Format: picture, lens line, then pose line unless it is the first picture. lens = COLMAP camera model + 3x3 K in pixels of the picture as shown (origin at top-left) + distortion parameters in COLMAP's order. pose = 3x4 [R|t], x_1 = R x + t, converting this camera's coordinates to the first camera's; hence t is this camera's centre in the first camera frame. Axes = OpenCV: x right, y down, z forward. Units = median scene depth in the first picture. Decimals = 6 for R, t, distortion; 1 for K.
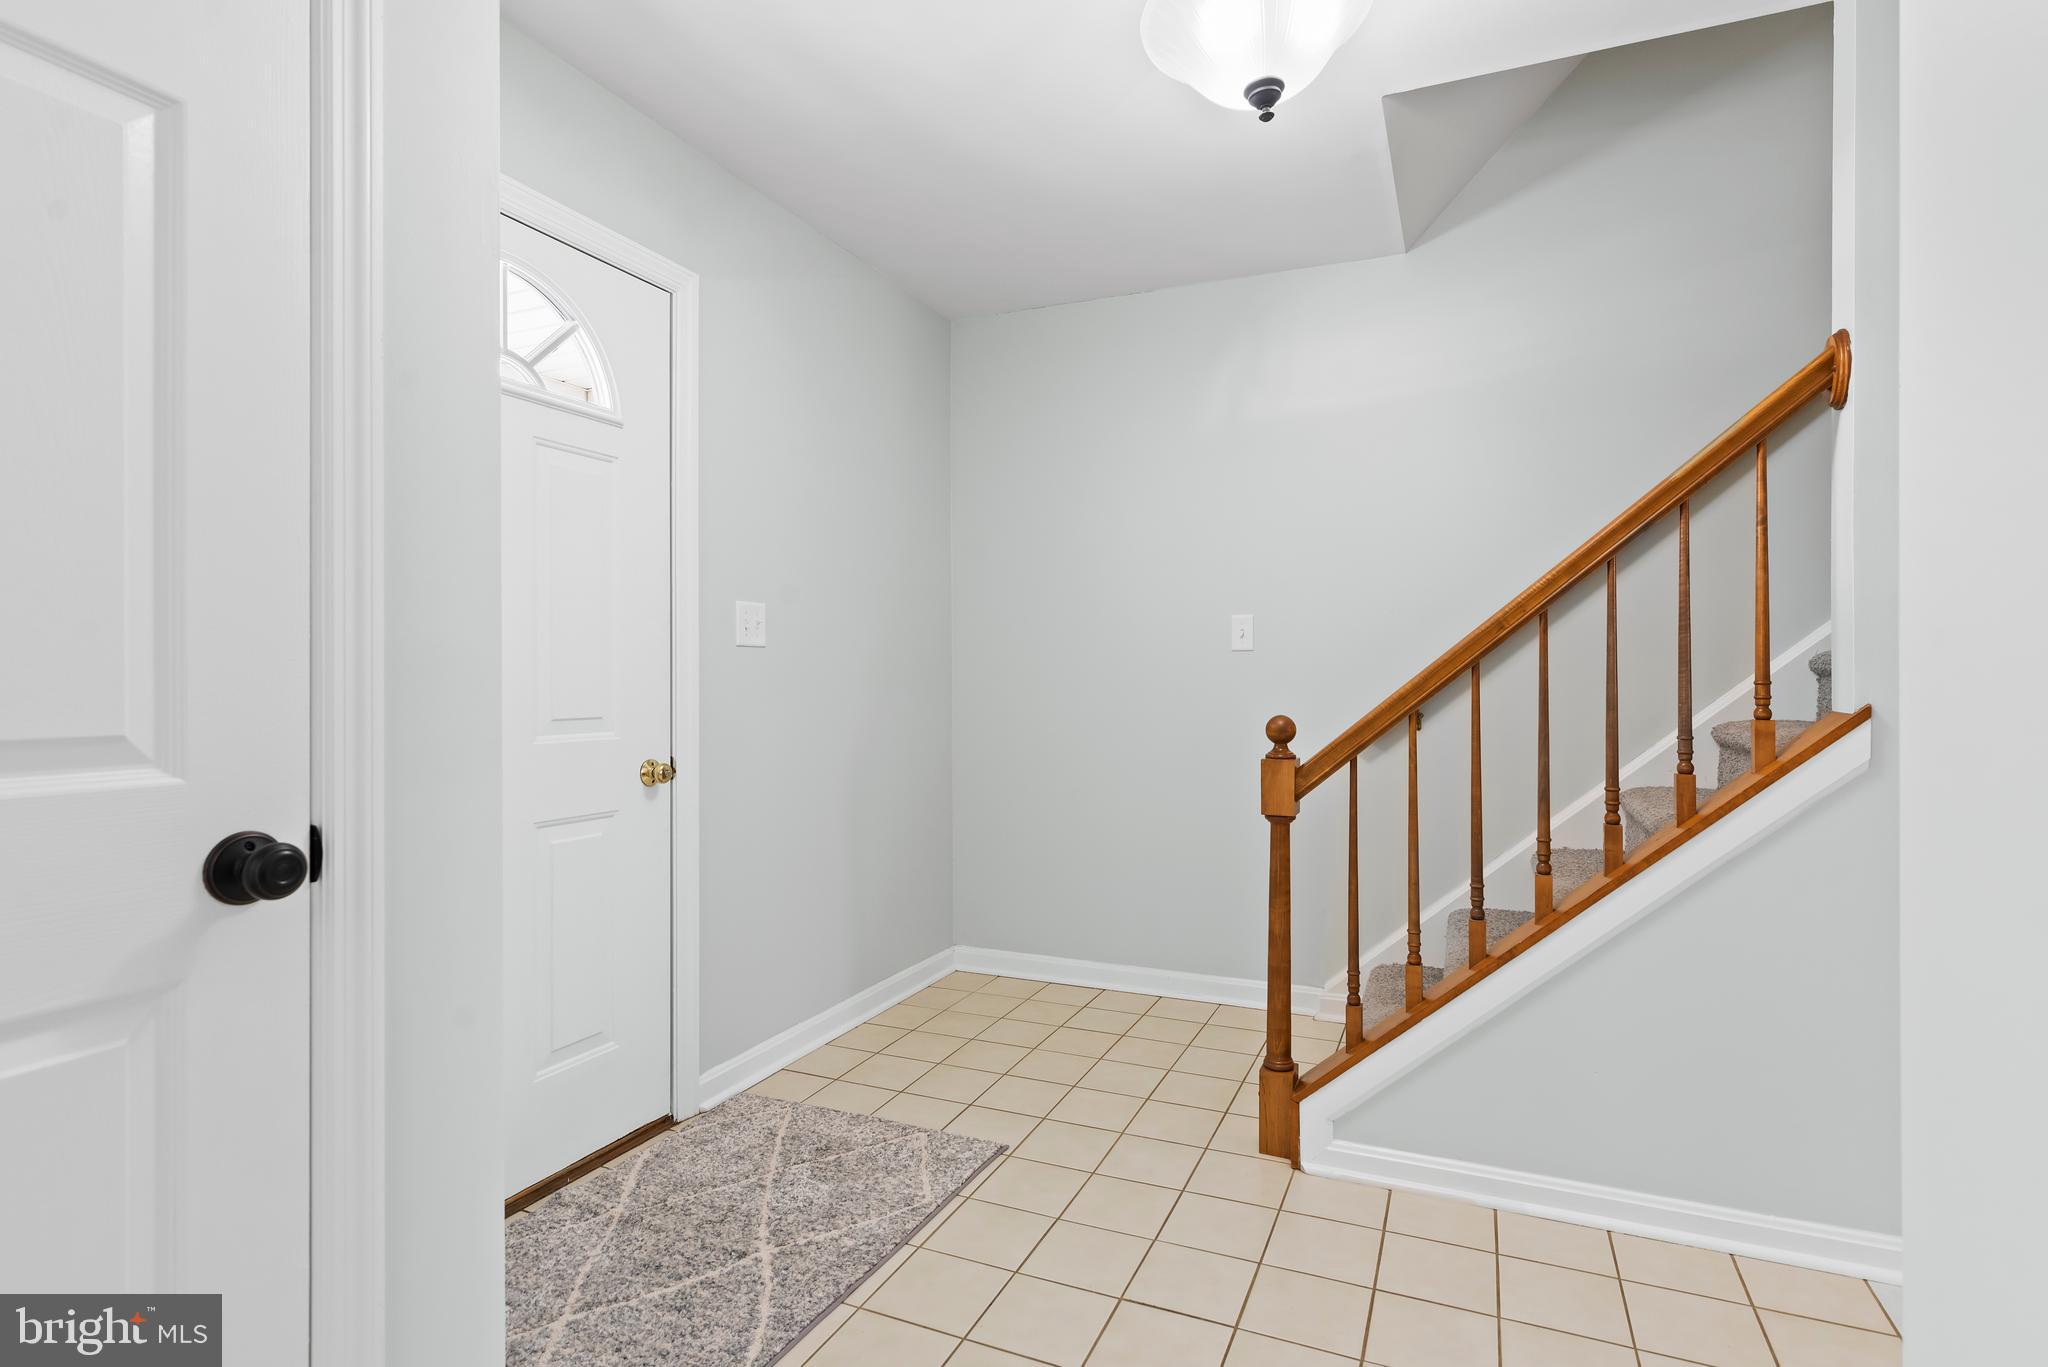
lens RADIAL K [[1031.3, 0, 1031.2], [0, 1031.3, 689.2], [0, 0, 1]] dist [-0.000857, -0.000107]
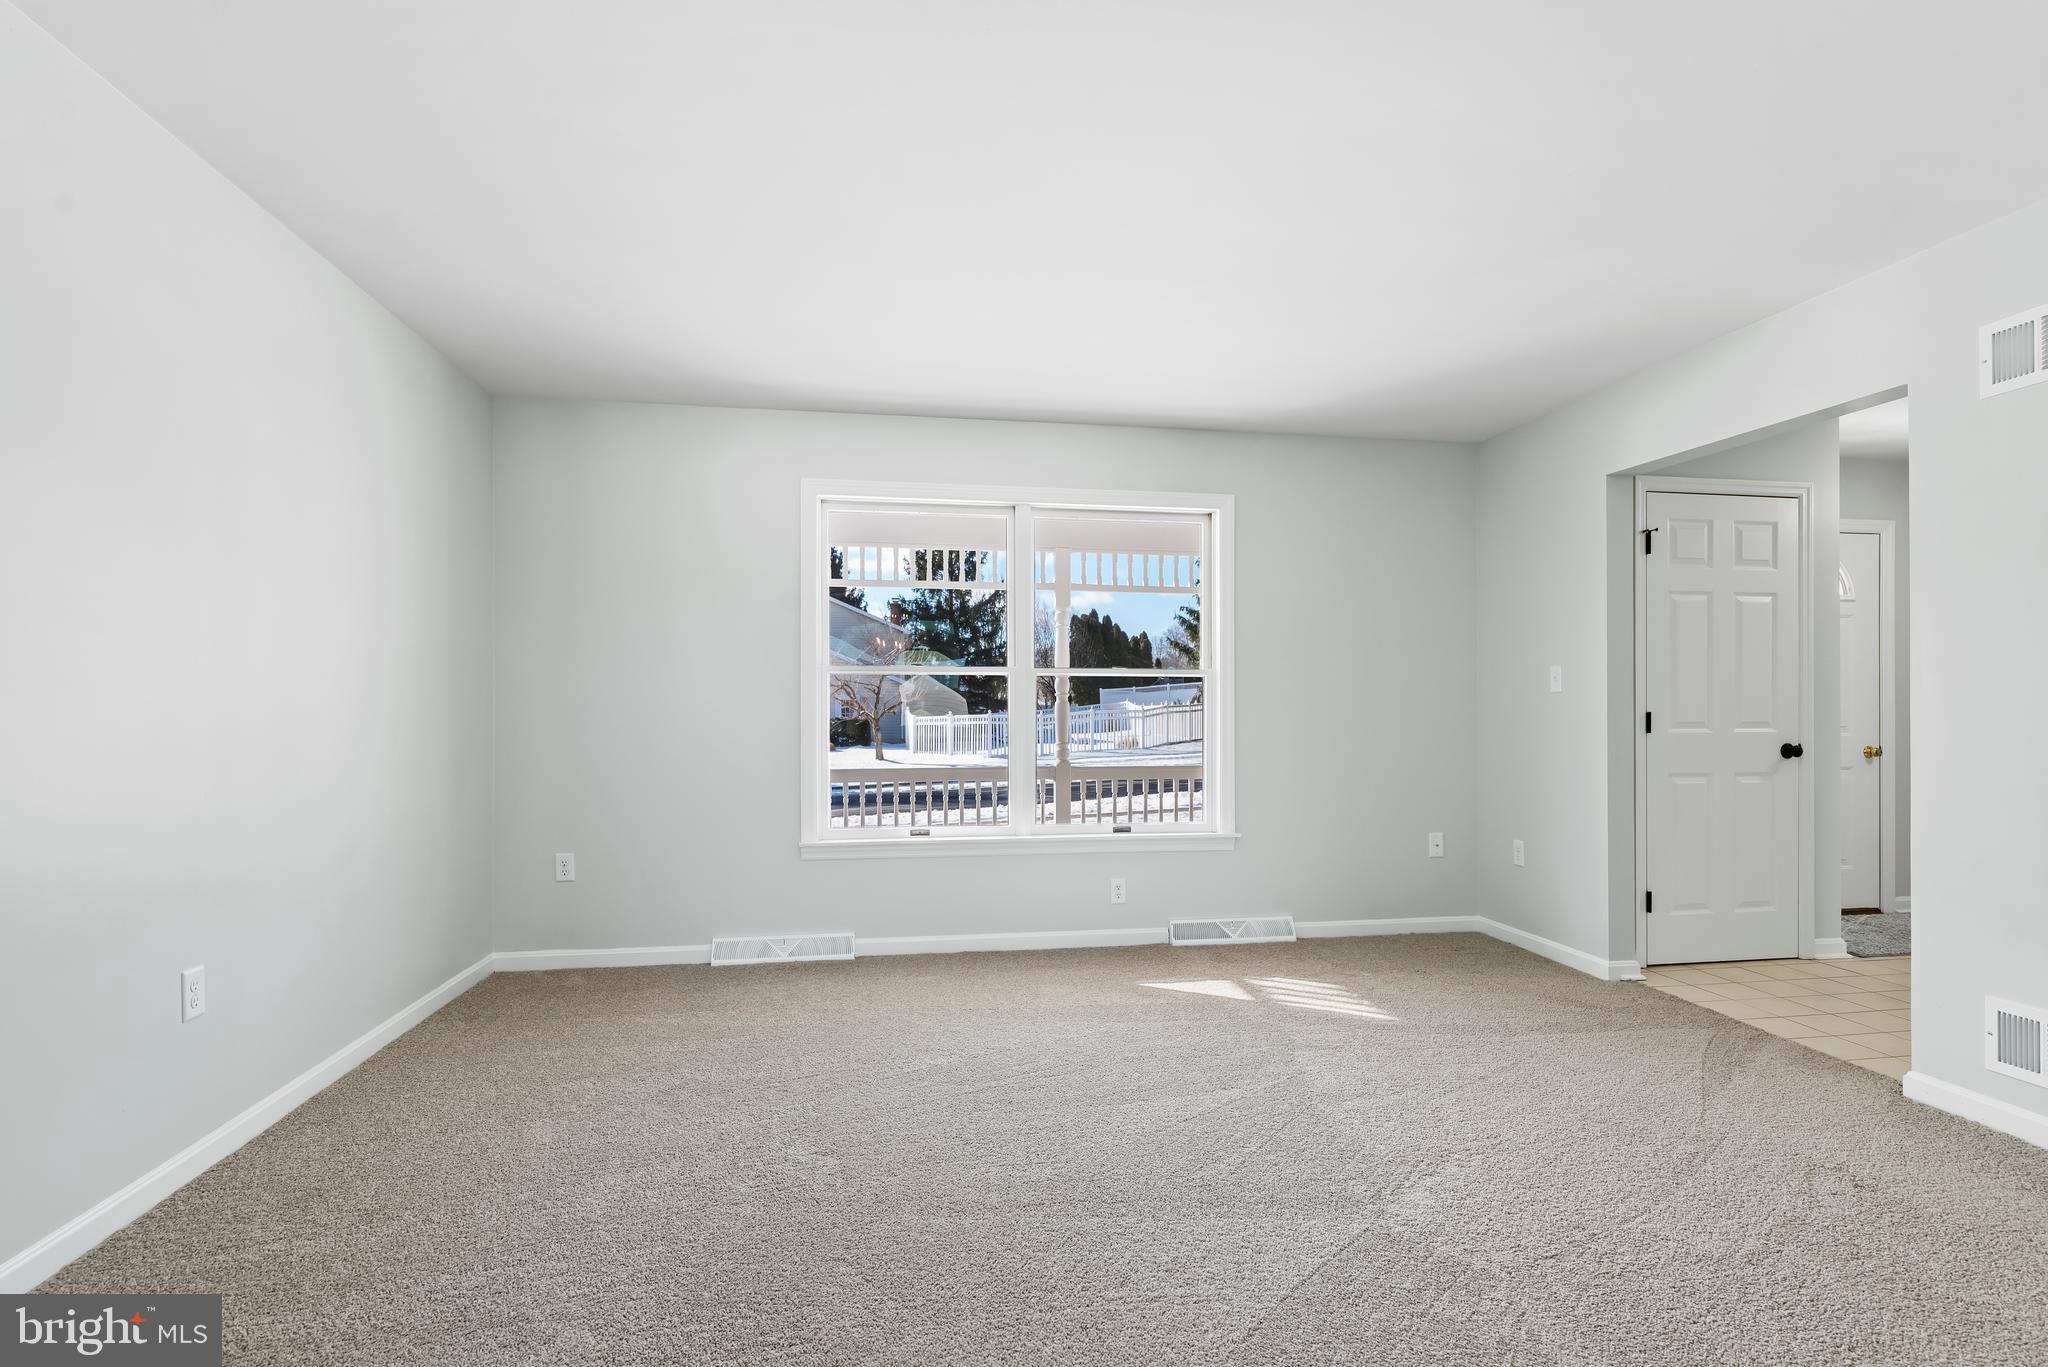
lens RADIAL K [[1001.9, 0, 1022.6], [0, 1001.9, 700.1], [0, 0, 1]] dist [0.001038, 0.000254]
pose [[0.541614, -0.003413, -0.840621, 0.495688], [-0.009817, 0.999898, -0.010384, 0.008911], [0.840570, 0.013876, 0.541525, -1.831813]]
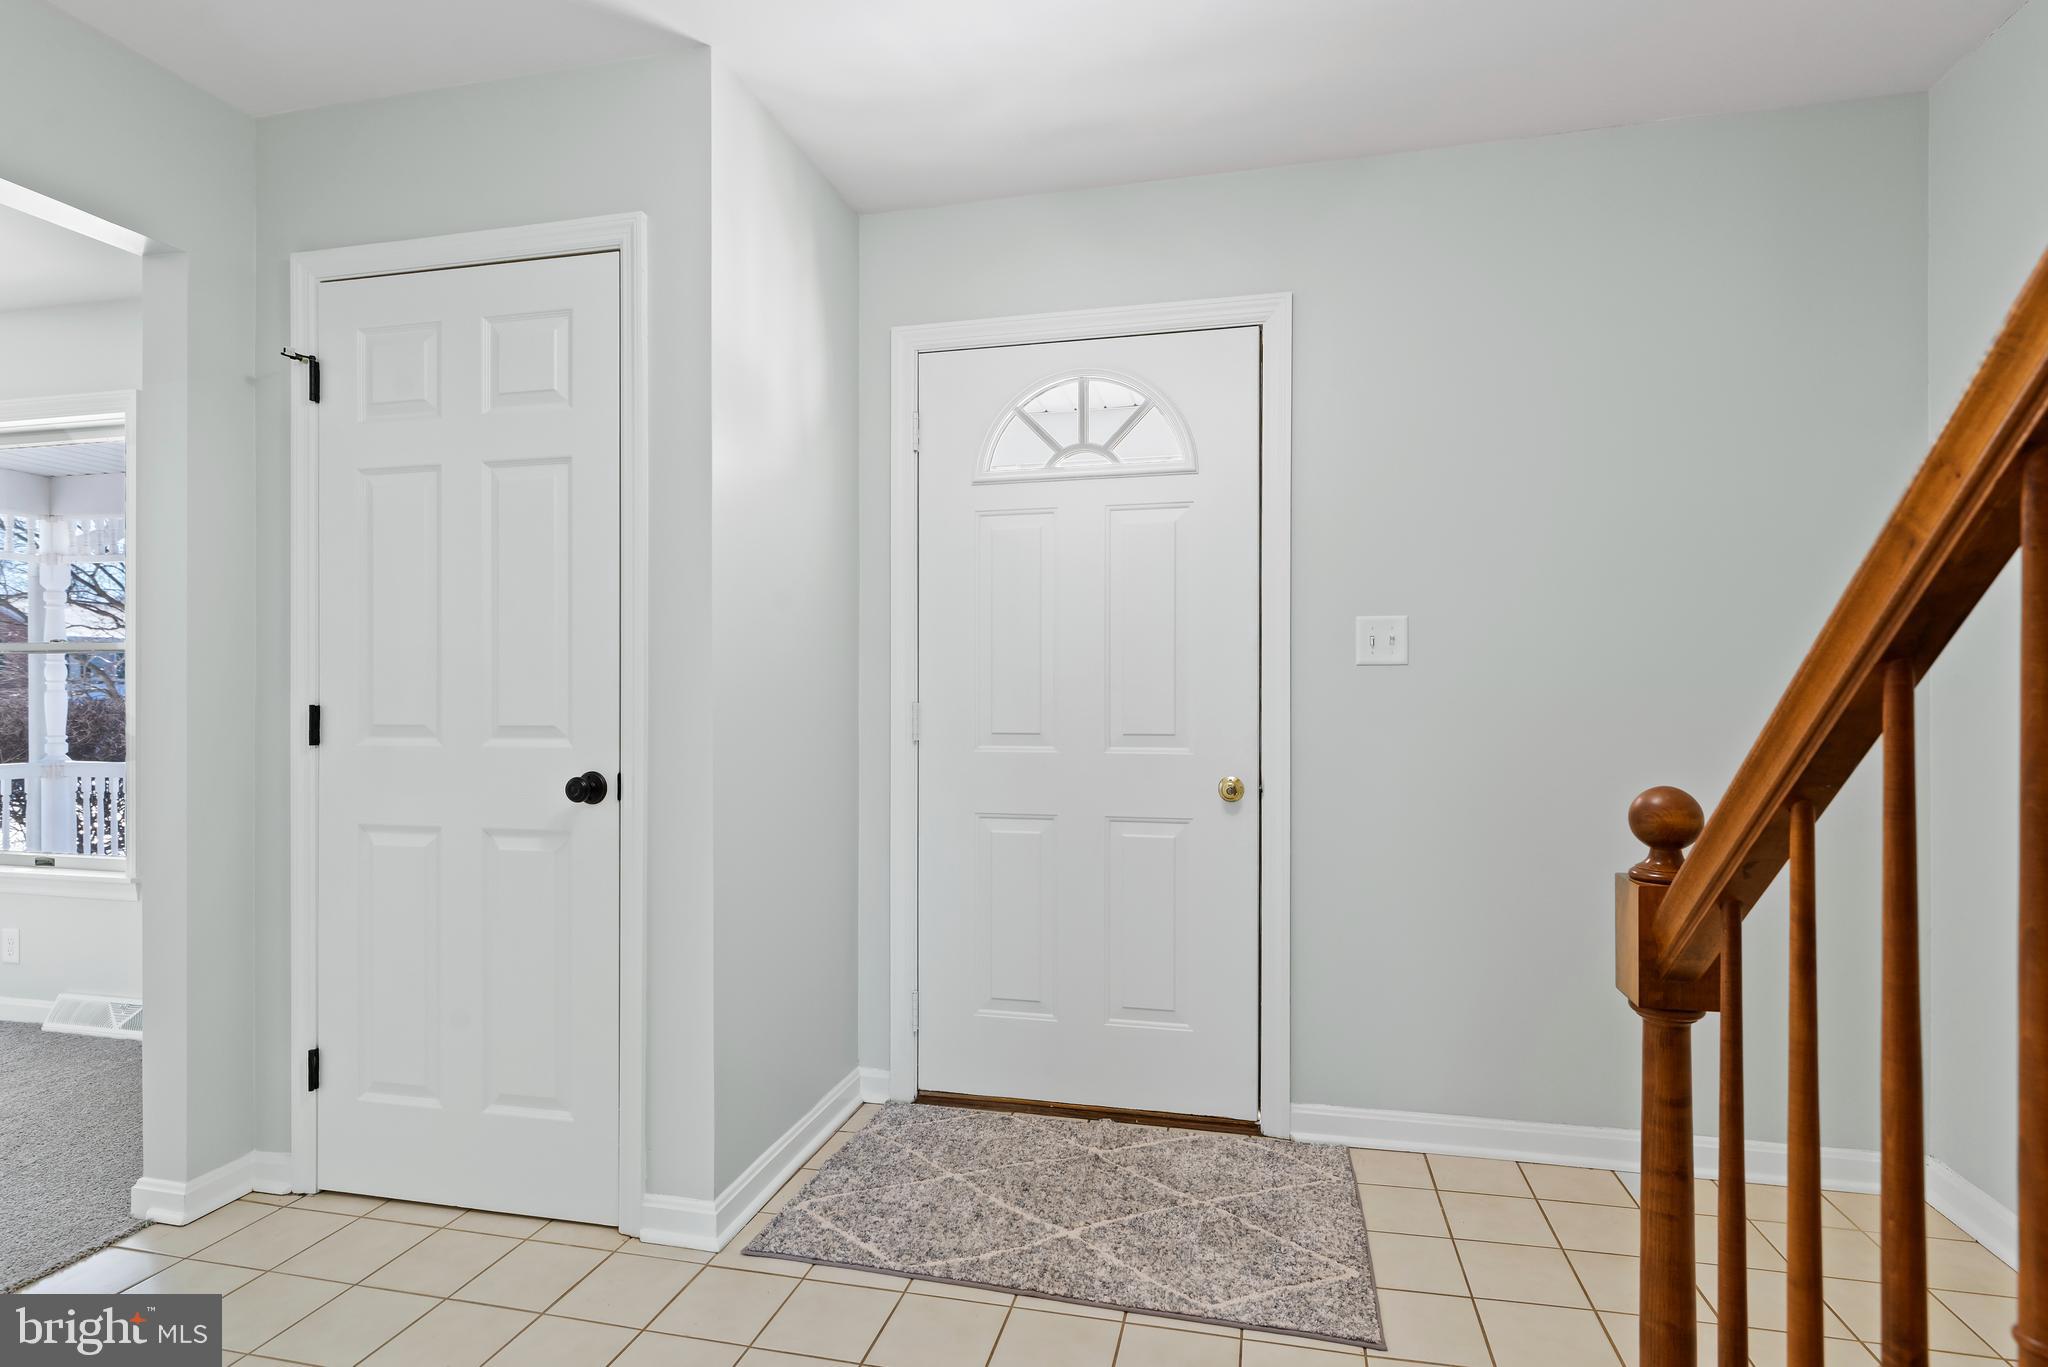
lens RADIAL K [[1001.9, 0, 1022.6], [0, 1001.9, 700.1], [0, 0, 1]] dist [0.001038, 0.000254]
pose [[0.171827, 0.006707, -0.985104, 0.638423], [-0.007129, 0.999959, 0.005565, -0.015498], [0.985101, 0.006067, 0.171868, 0.639633]]
